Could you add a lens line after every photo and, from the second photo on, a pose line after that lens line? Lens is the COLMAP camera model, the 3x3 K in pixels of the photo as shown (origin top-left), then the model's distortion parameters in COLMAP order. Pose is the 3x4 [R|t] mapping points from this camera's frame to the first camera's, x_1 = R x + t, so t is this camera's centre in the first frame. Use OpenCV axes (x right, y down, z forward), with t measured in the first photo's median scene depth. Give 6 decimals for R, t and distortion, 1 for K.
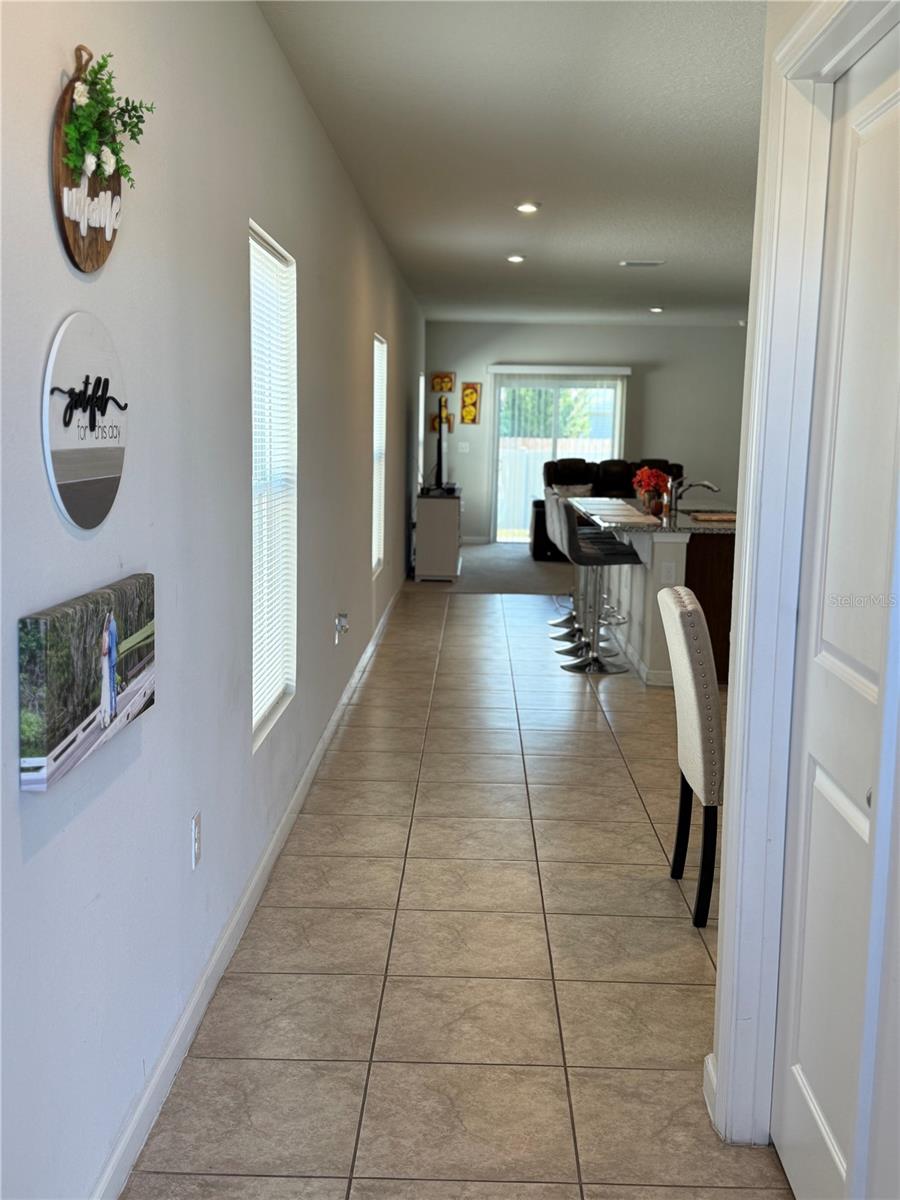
lens RADIAL K [[1242.6, 0, 450.0], [0, 1242.6, 600.0], [0, 0, 1]] dist [0.183708, -0.424339]
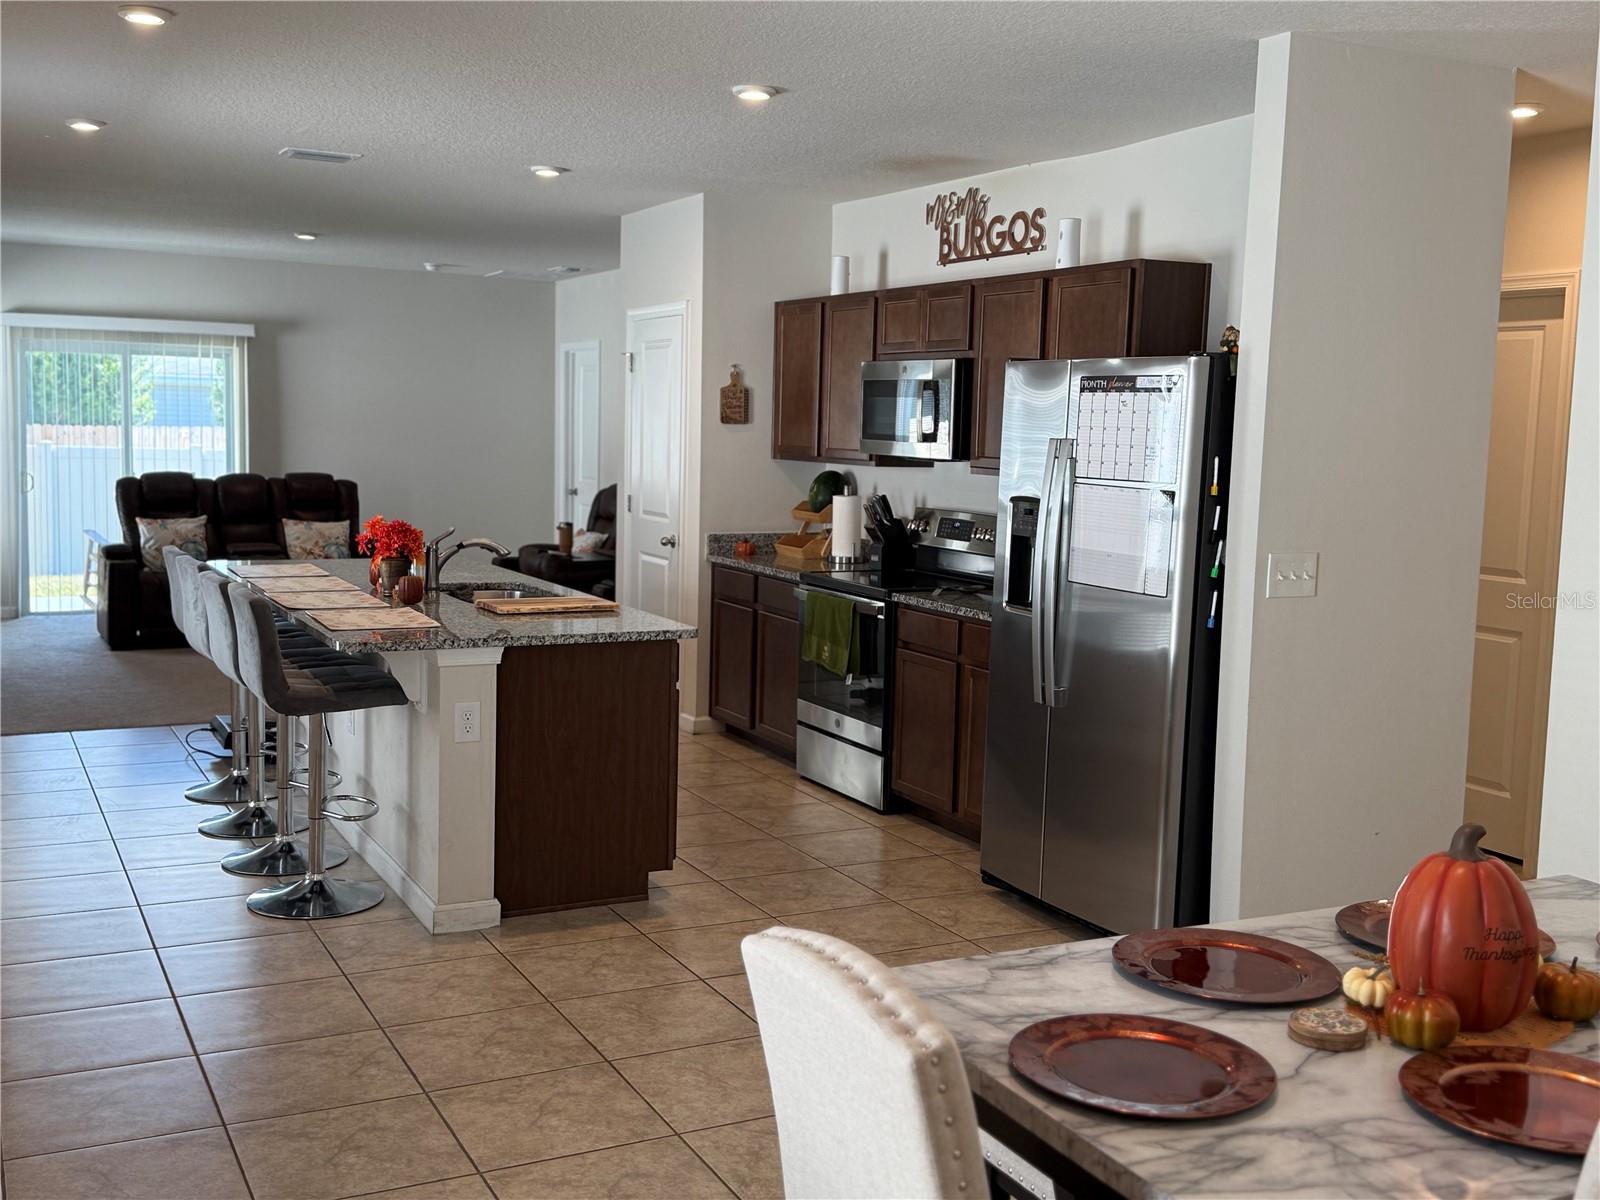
lens RADIAL K [[1656.8, 0, 801.6], [0, 1656.8, 593.7], [0, 0, 1]] dist [0.183708, -0.424339]
pose [[0.881465, -0.046776, 0.469927, -0.015780], [0.057787, 0.998288, -0.009025, -0.029021], [-0.468700, 0.035111, 0.882659, 0.138064]]
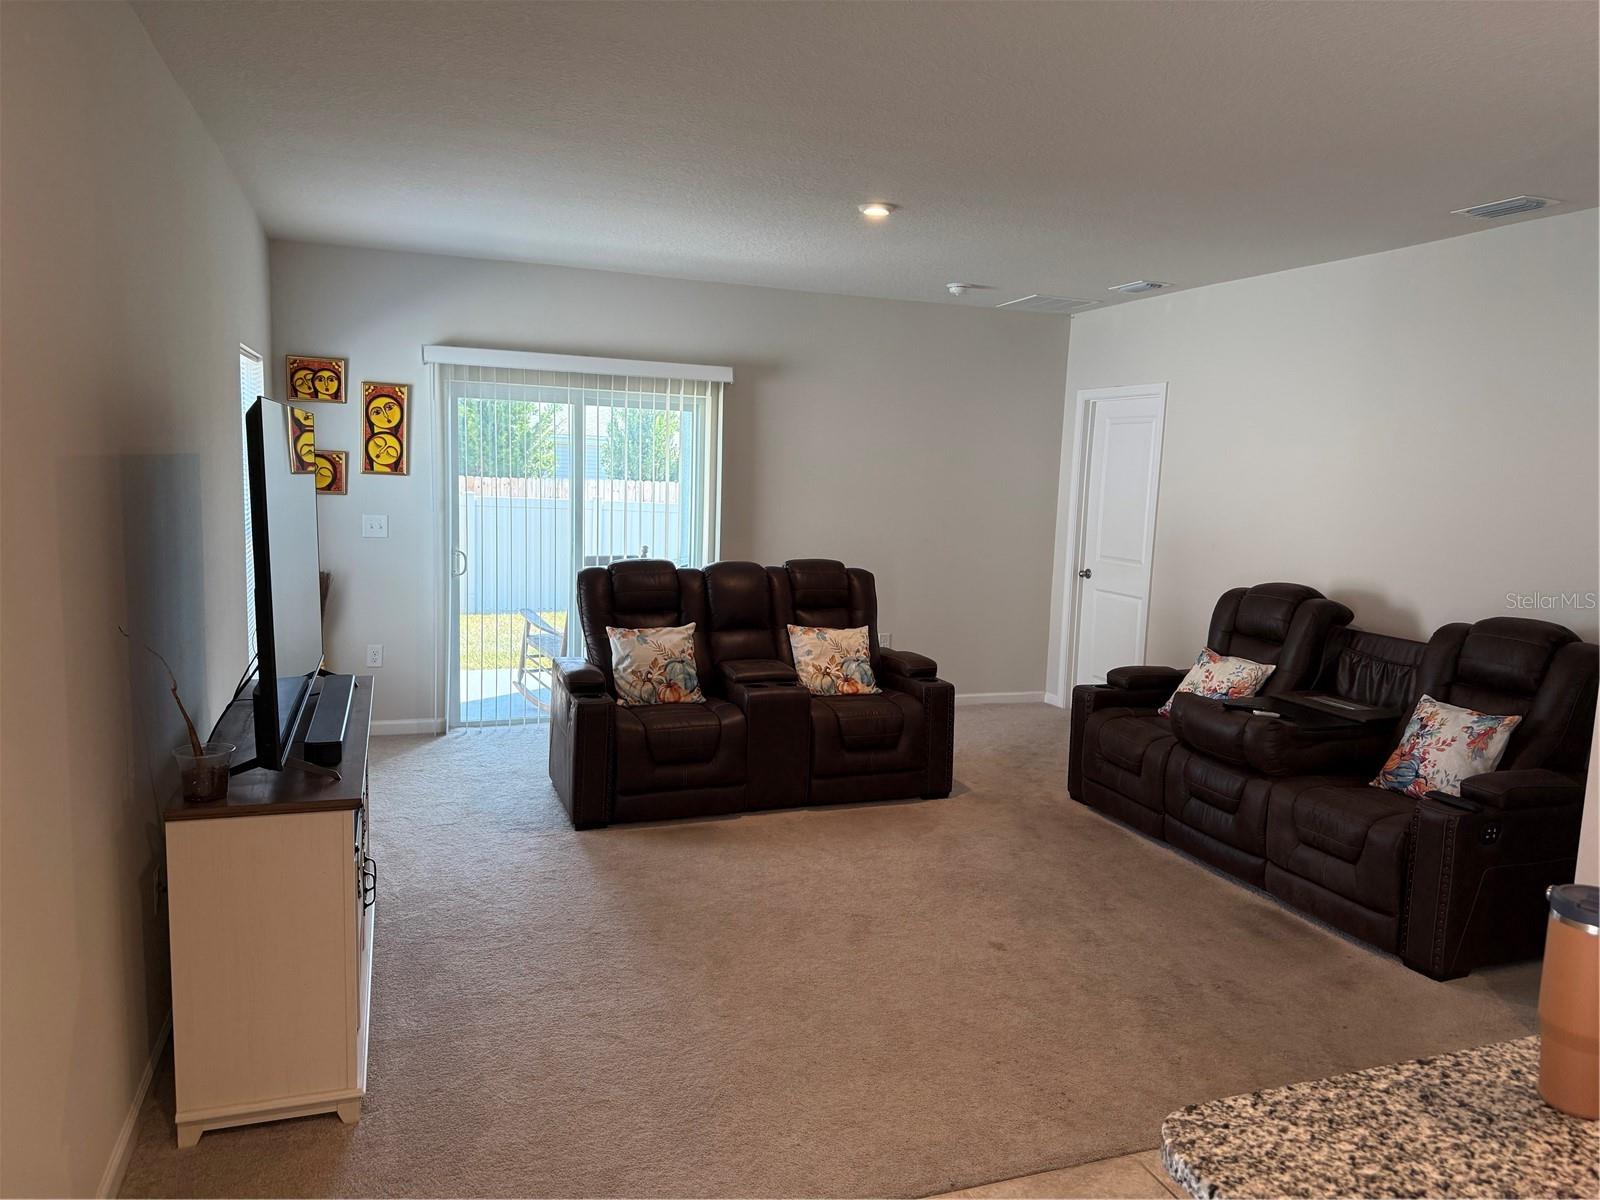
lens RADIAL K [[1117.0, 0, 805.4], [0, 1117.0, 611.3], [0, 0, 1]] dist [0.160226, -0.244974]
pose [[0.933466, -0.034486, 0.357003, 0.008832], [0.034025, 0.999392, 0.007574, -0.091818], [-0.357048, 0.005077, 0.934072, 0.576978]]
